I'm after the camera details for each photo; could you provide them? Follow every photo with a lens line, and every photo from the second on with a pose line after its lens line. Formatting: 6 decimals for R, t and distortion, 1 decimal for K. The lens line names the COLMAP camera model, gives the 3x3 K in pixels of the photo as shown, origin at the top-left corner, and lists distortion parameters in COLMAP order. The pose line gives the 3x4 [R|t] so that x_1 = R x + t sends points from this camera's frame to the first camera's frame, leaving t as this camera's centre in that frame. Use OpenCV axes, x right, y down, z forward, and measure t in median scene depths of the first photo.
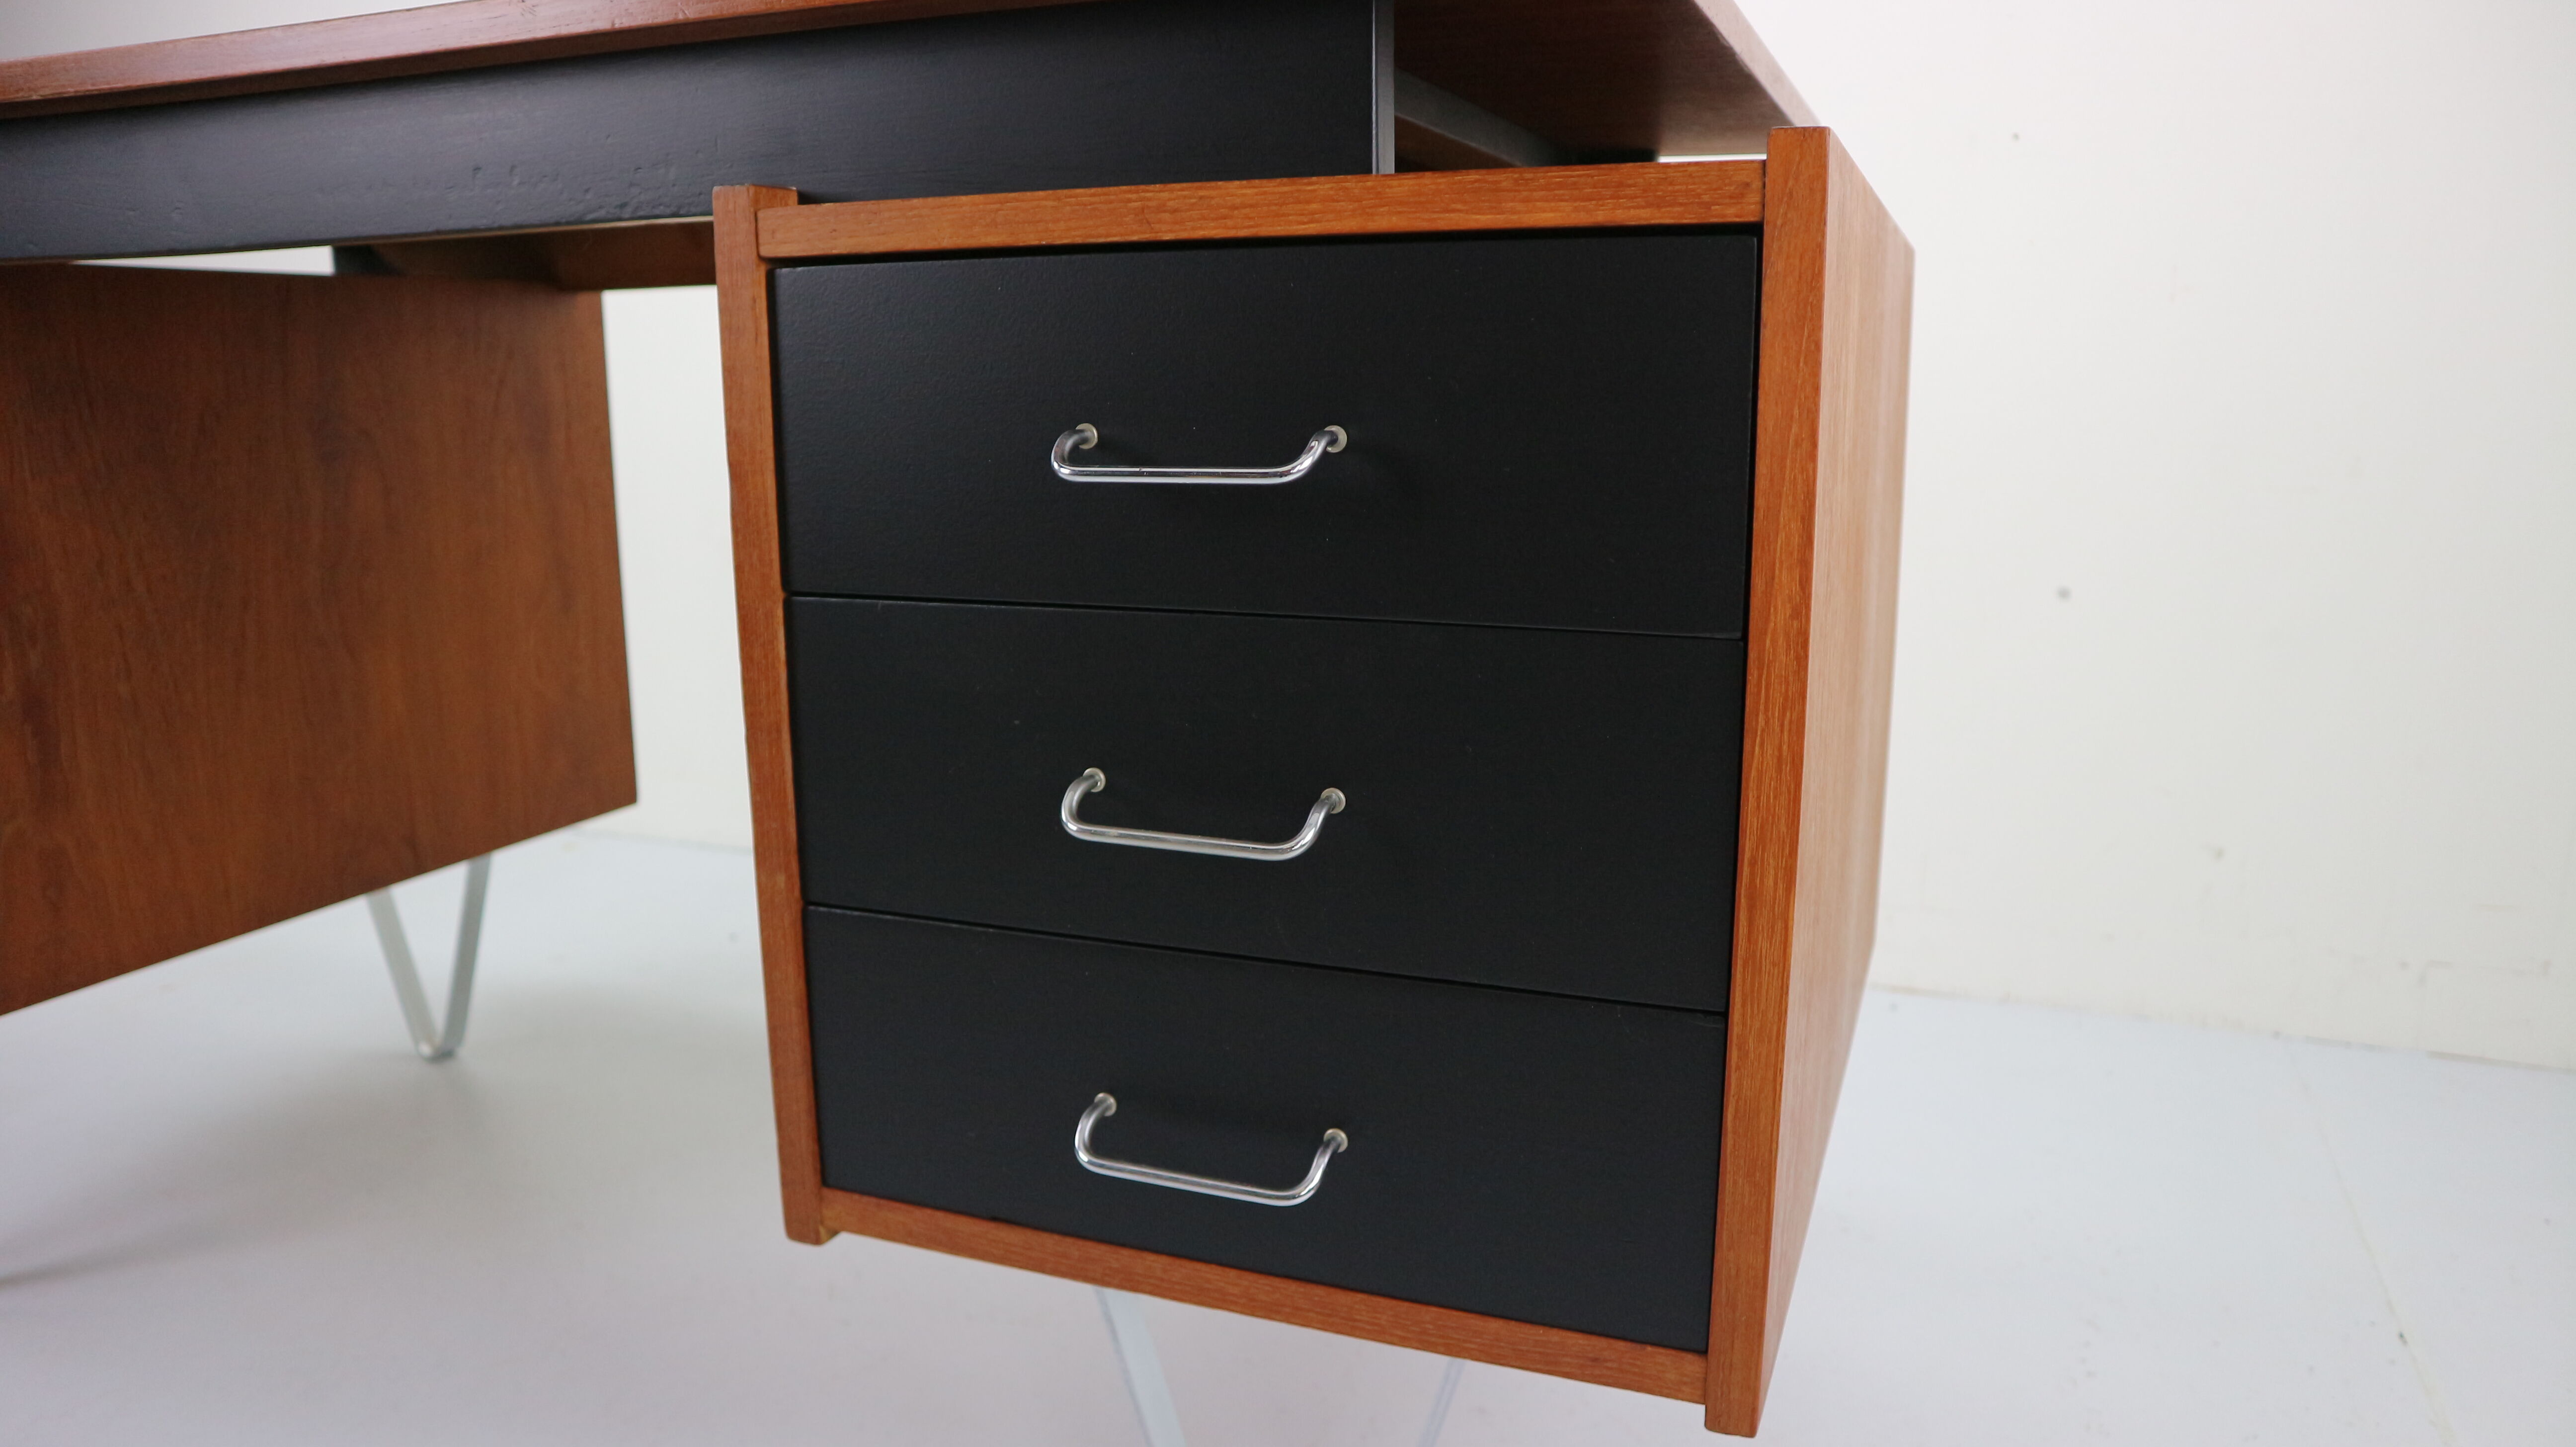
lens RADIAL K [[1777.9, 0, 1279.4], [0, 1777.9, 763.6], [0, 0, 1]] dist [-0.121232, 0.080899]
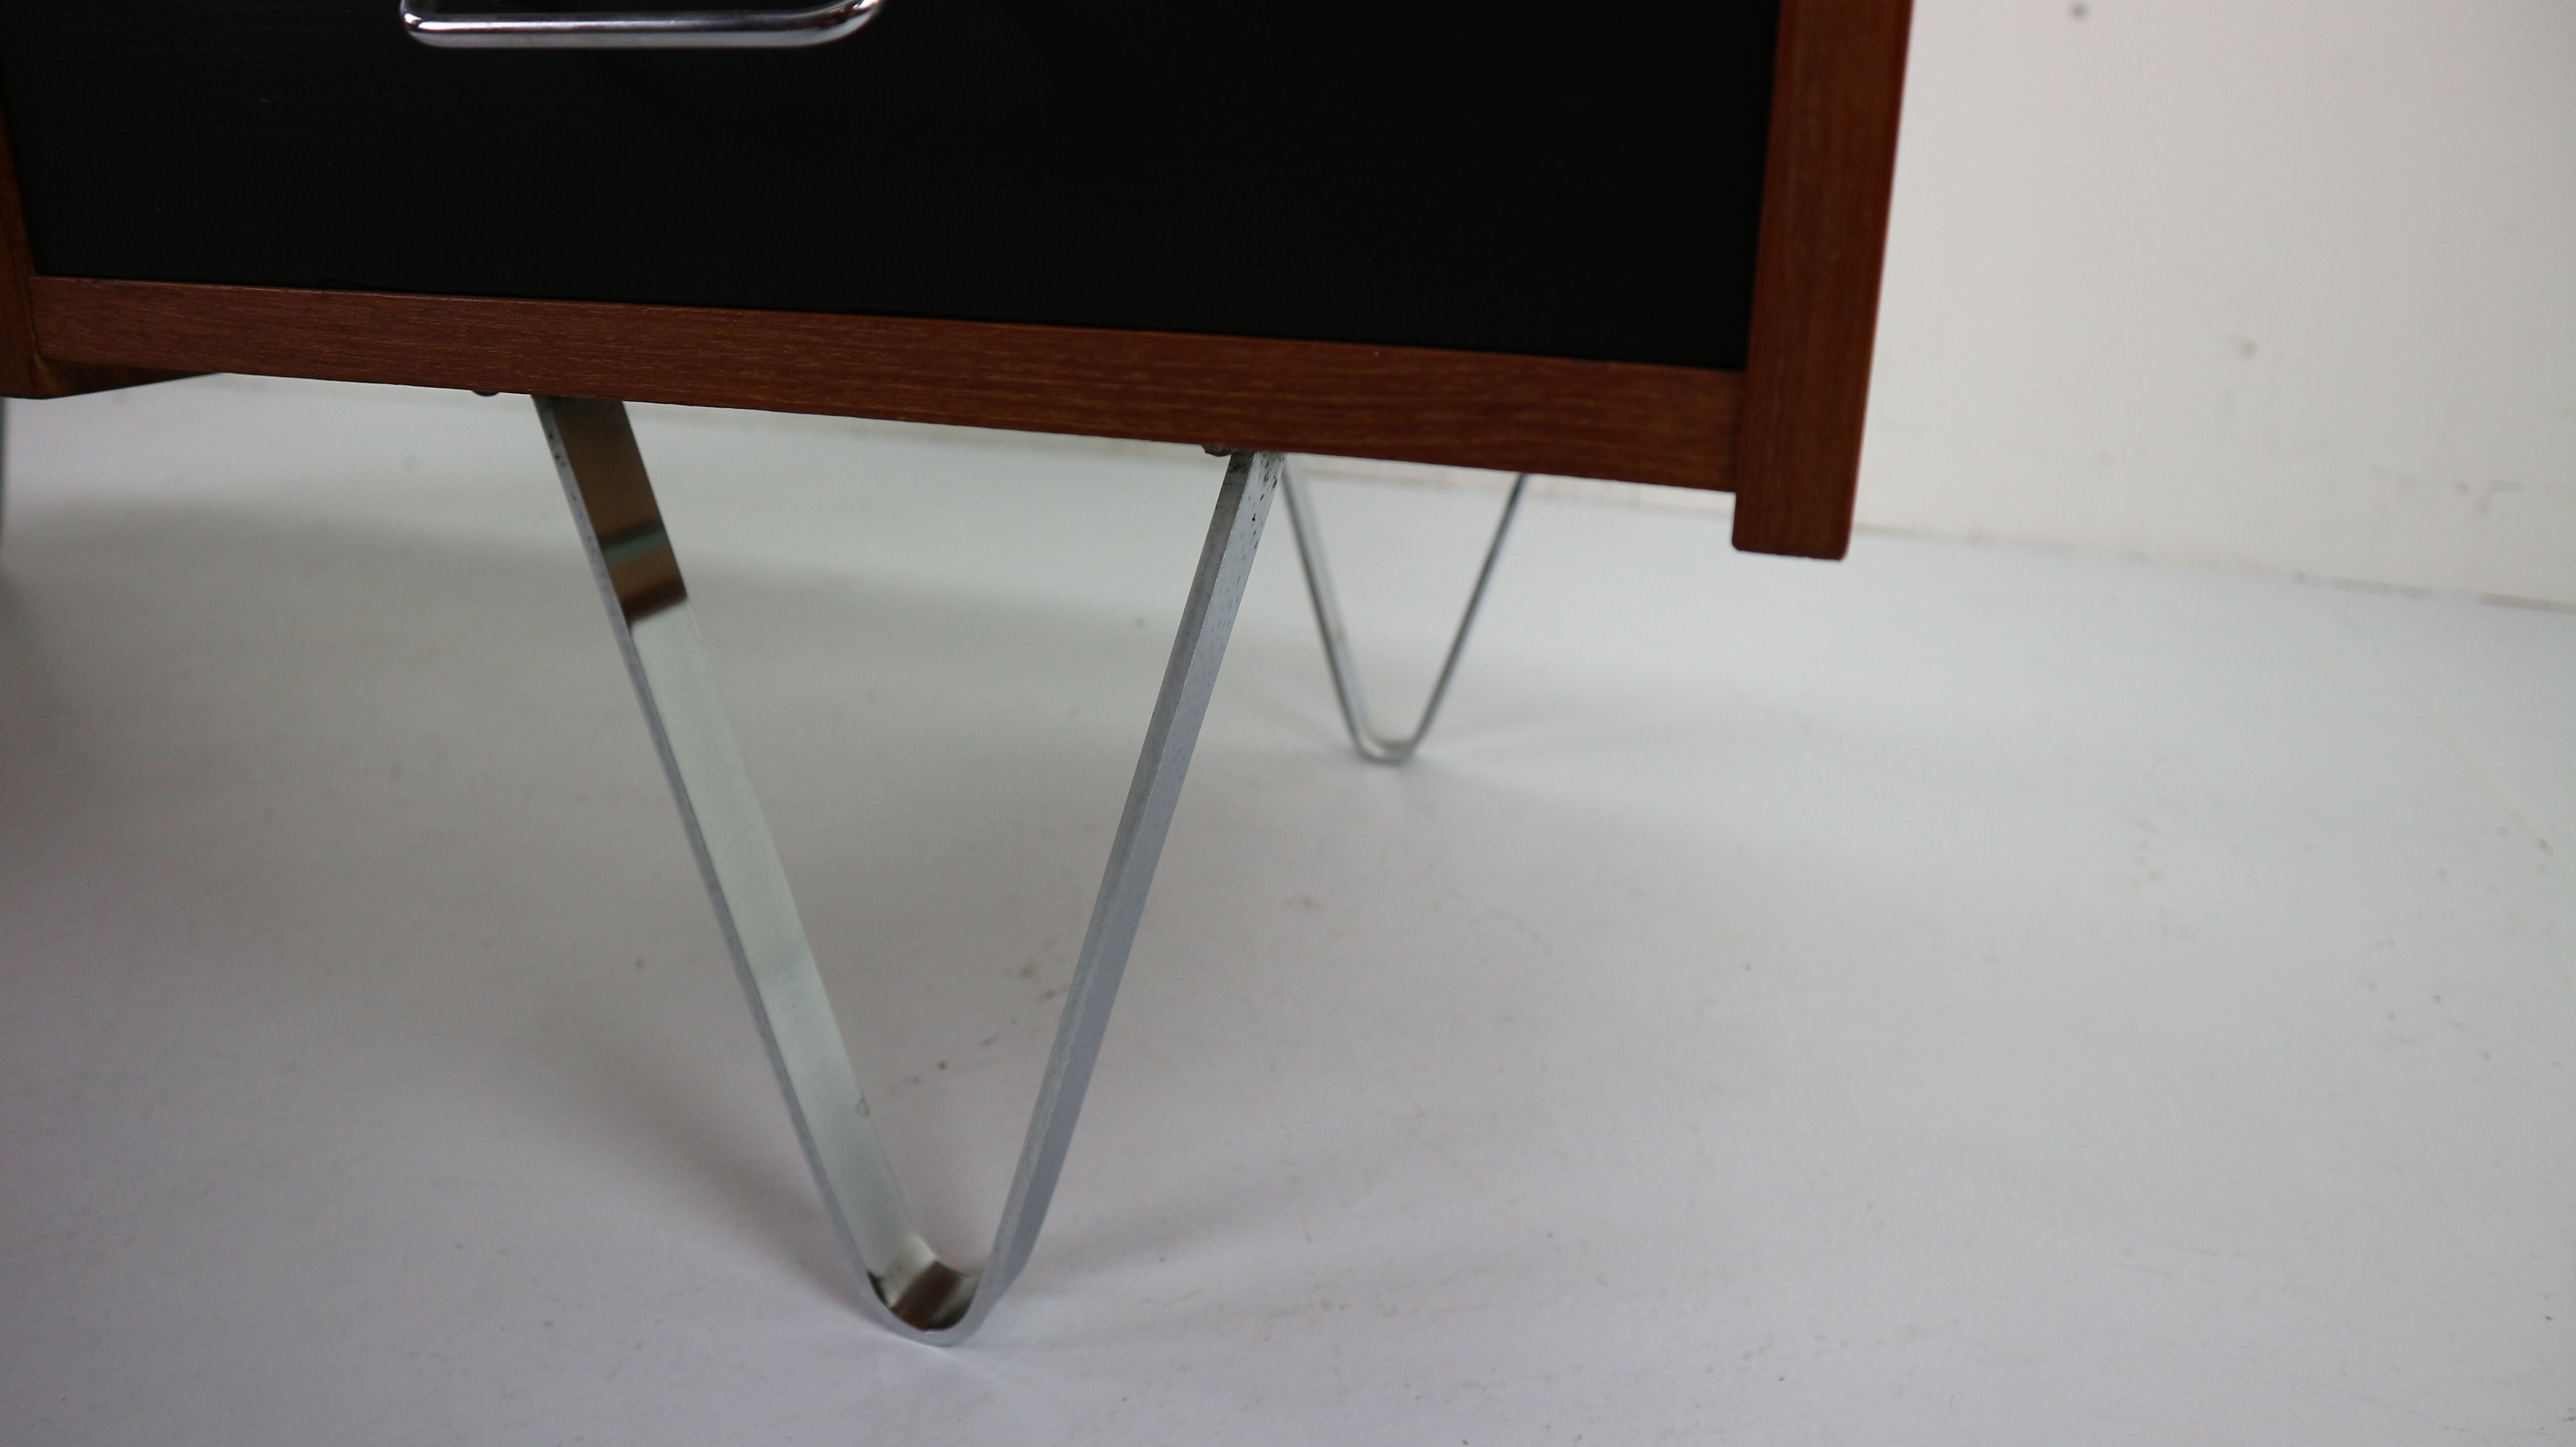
lens RADIAL K [[1777.9, 0, 1279.4], [0, 1777.9, 763.6], [0, 0, 1]] dist [-0.121232, 0.080899]
pose [[0.997688, 0.005961, 0.067695, 0.094603], [-0.015155, 0.990575, 0.136131, 0.370927], [-0.066246, -0.136842, 0.988375, 0.538044]]
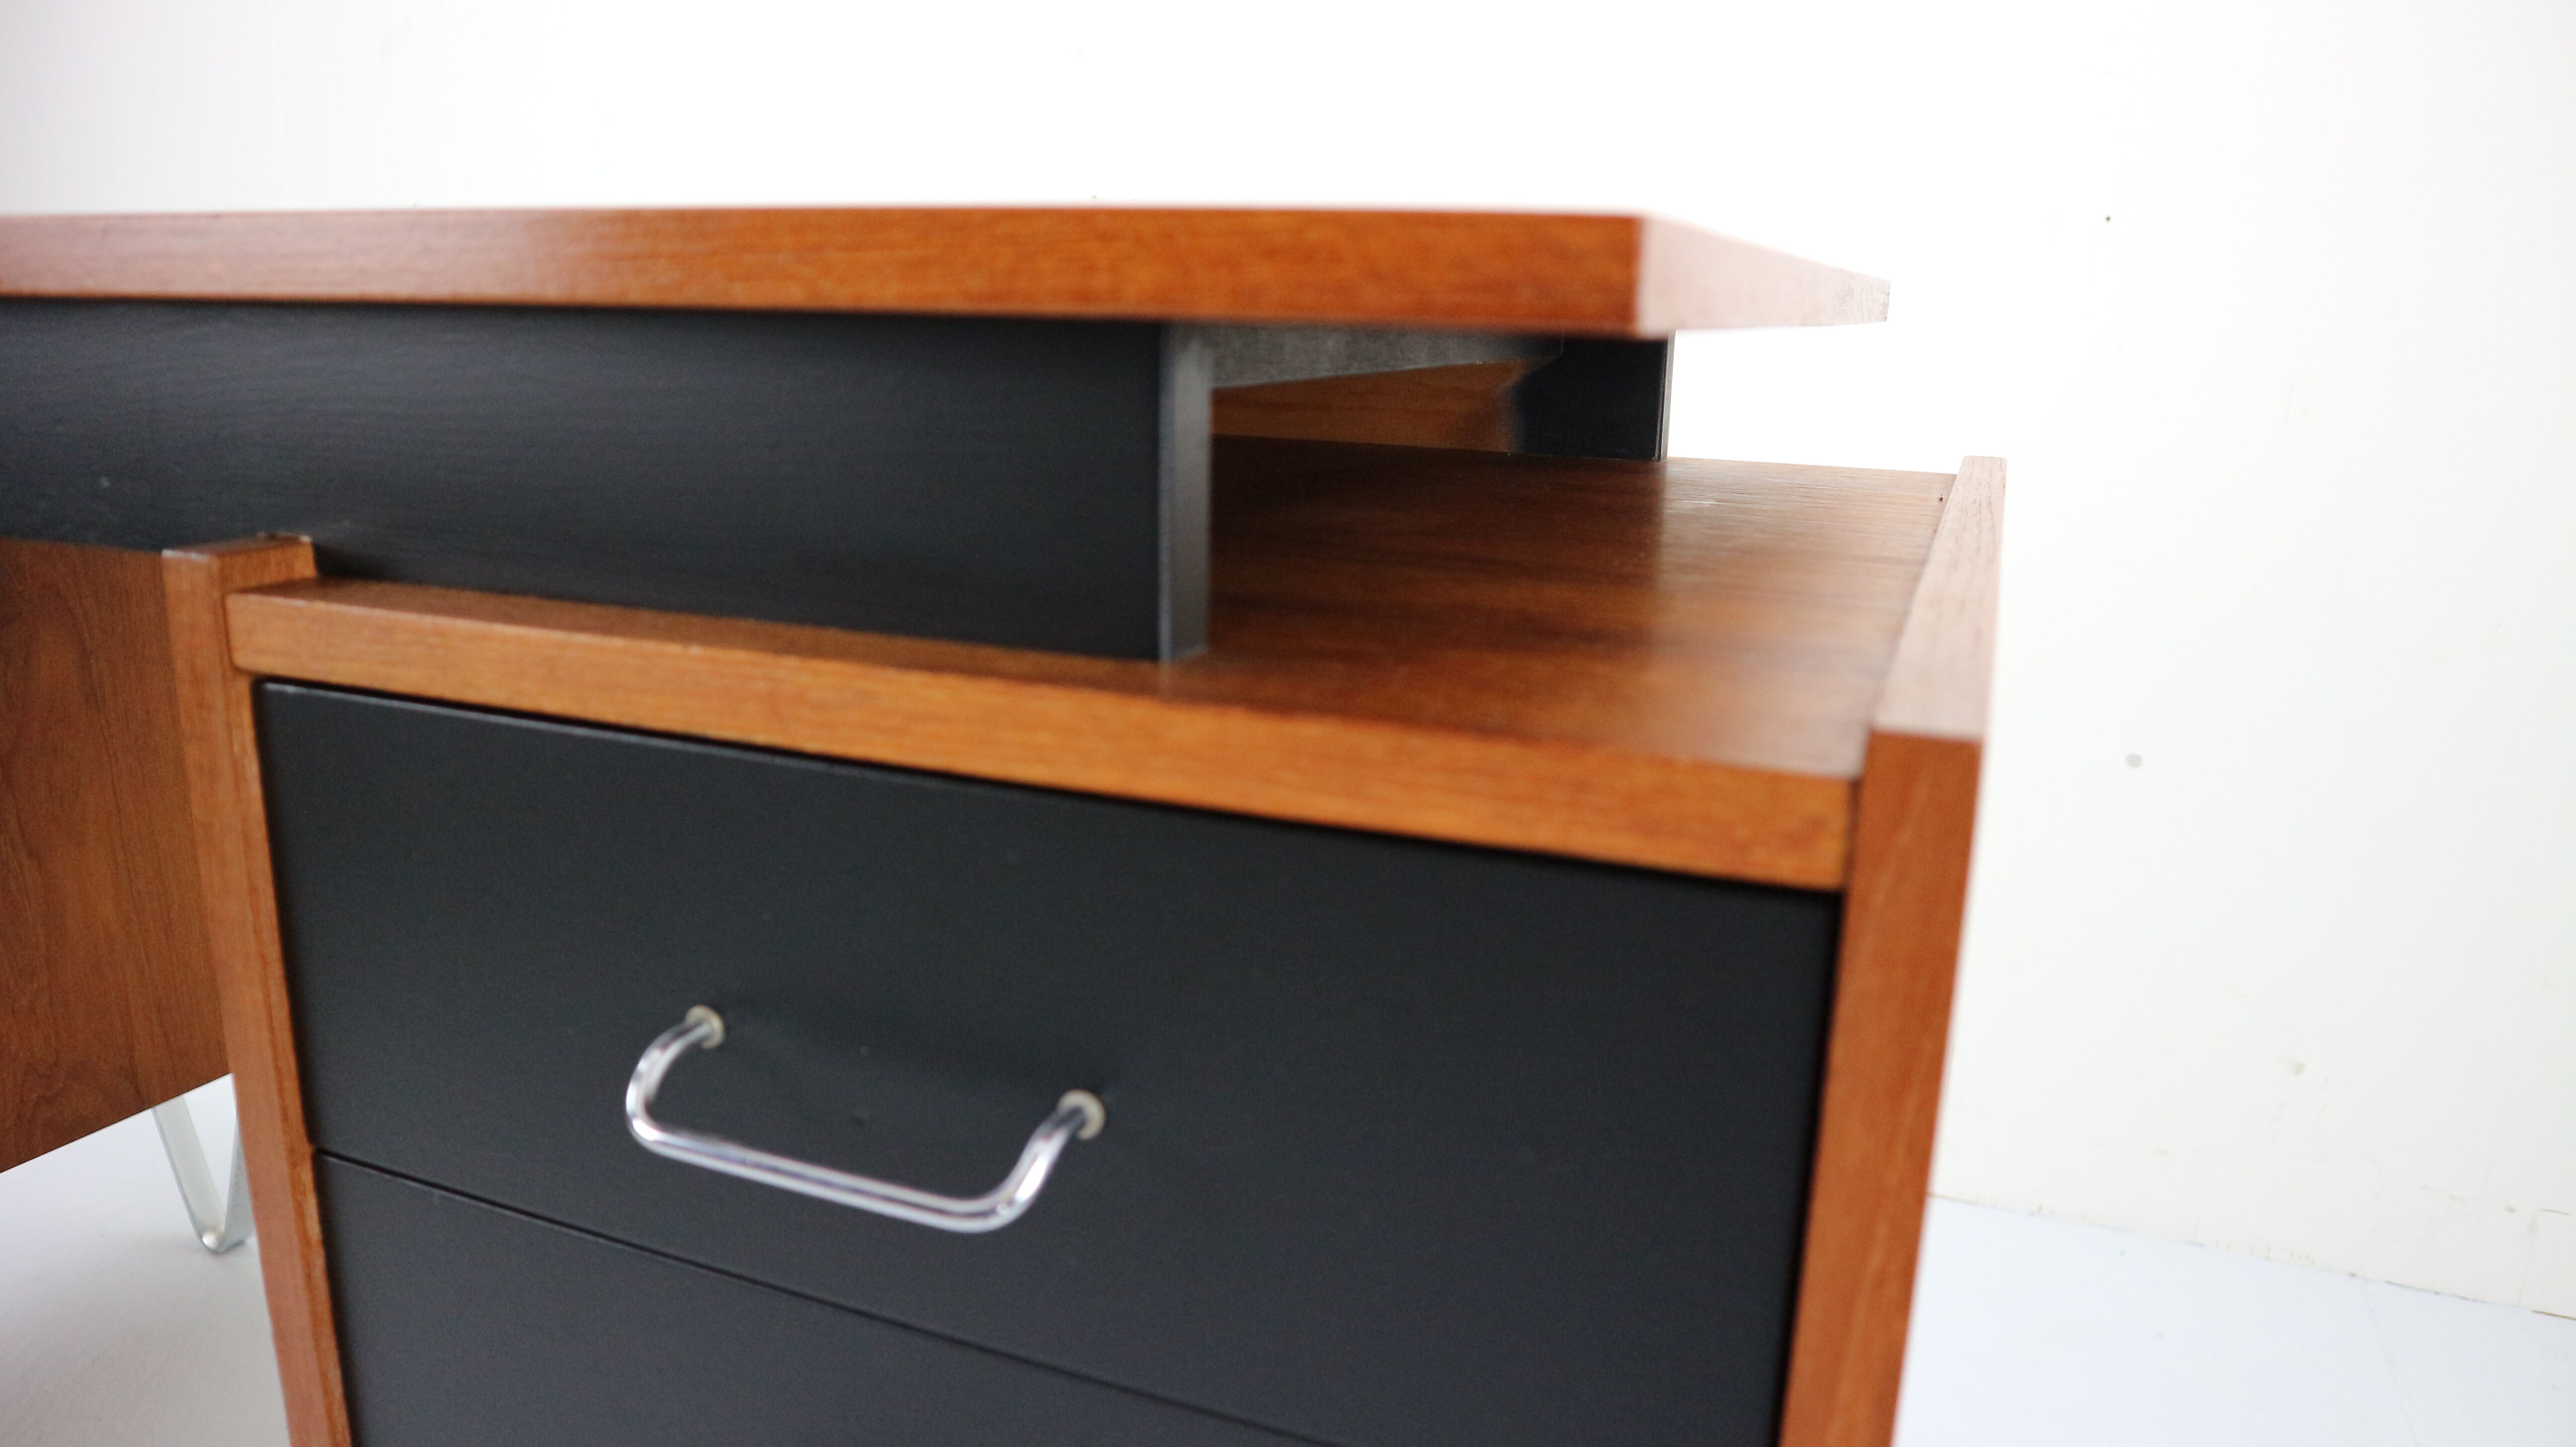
lens RADIAL K [[1777.9, 0, 1279.4], [0, 1777.9, 763.6], [0, 0, 1]] dist [-0.121232, 0.080899]
pose [[0.999590, 0.028623, -0.000647, 0.089149], [-0.028574, 0.998792, 0.039973, -0.309361], [0.001790, -0.039938, 0.999201, 0.397811]]
